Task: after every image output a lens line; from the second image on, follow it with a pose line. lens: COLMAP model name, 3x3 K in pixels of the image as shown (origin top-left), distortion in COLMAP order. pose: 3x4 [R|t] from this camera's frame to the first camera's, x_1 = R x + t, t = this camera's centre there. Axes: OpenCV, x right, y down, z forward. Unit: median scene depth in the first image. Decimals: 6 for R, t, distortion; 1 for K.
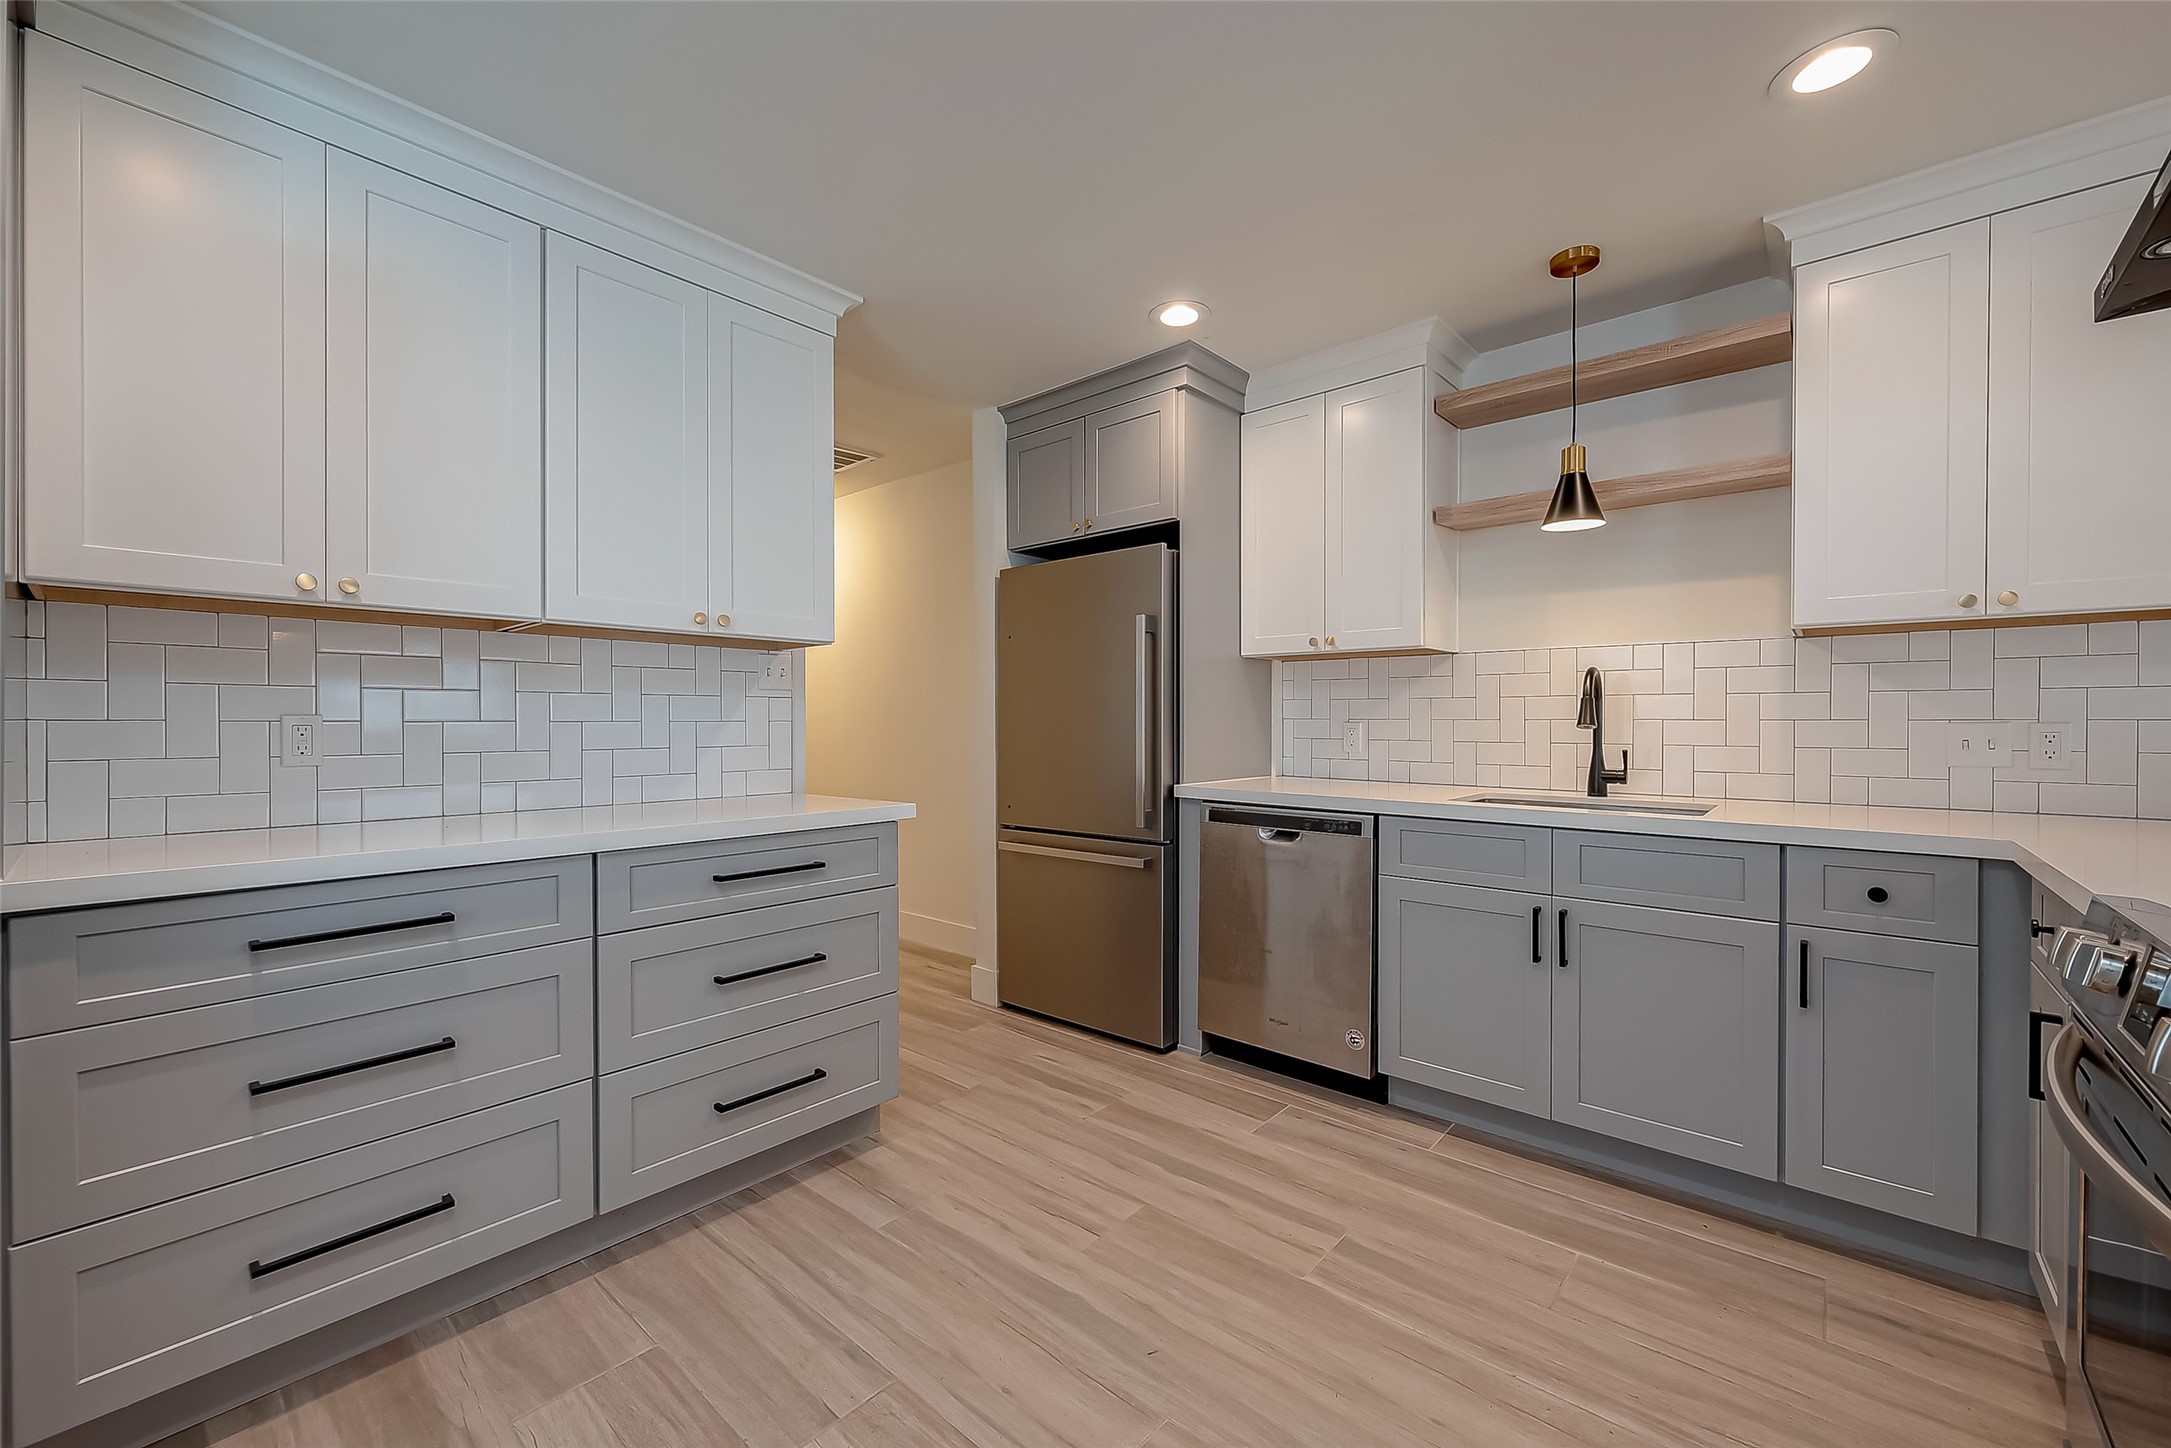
lens RADIAL K [[855.6, 0, 1084.7], [0, 855.6, 728.8], [0, 0, 1]] dist [-0.002531, 0.000406]
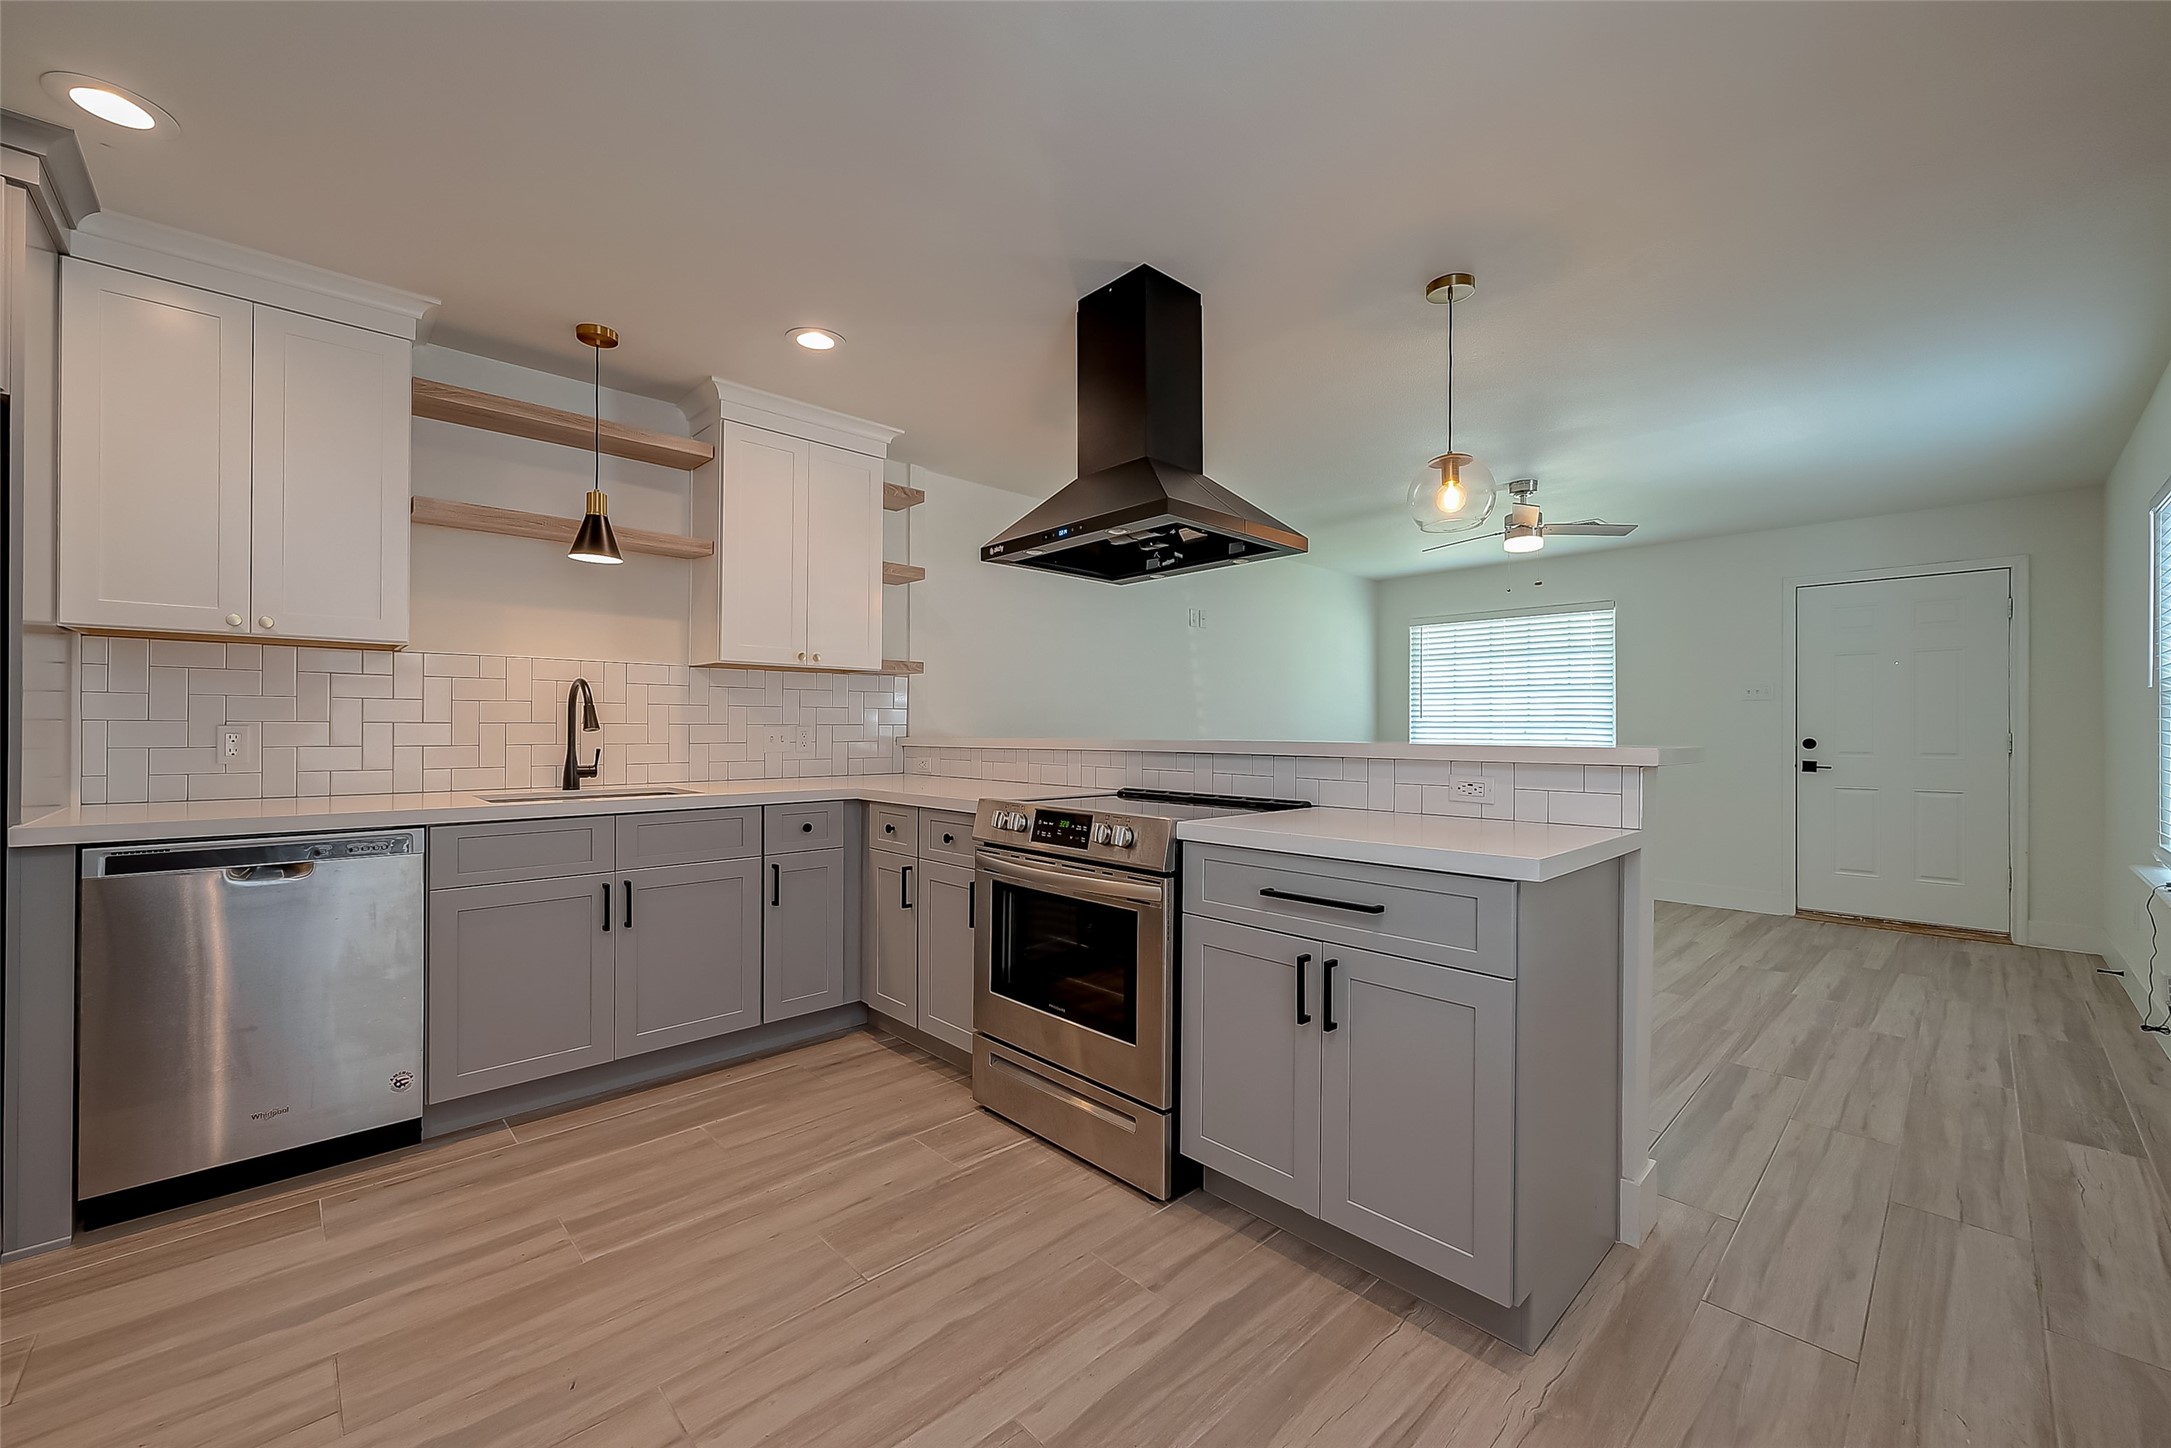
lens RADIAL K [[859.8, 0, 1080.1], [0, 859.8, 732.1], [0, 0, 1]] dist [-0.001661, 0.000090]
pose [[0.089070, -0.007486, 0.995997, -0.665128], [0.005014, 0.999962, 0.007067, -0.005336], [-0.996013, 0.004364, 0.089104, 0.277777]]
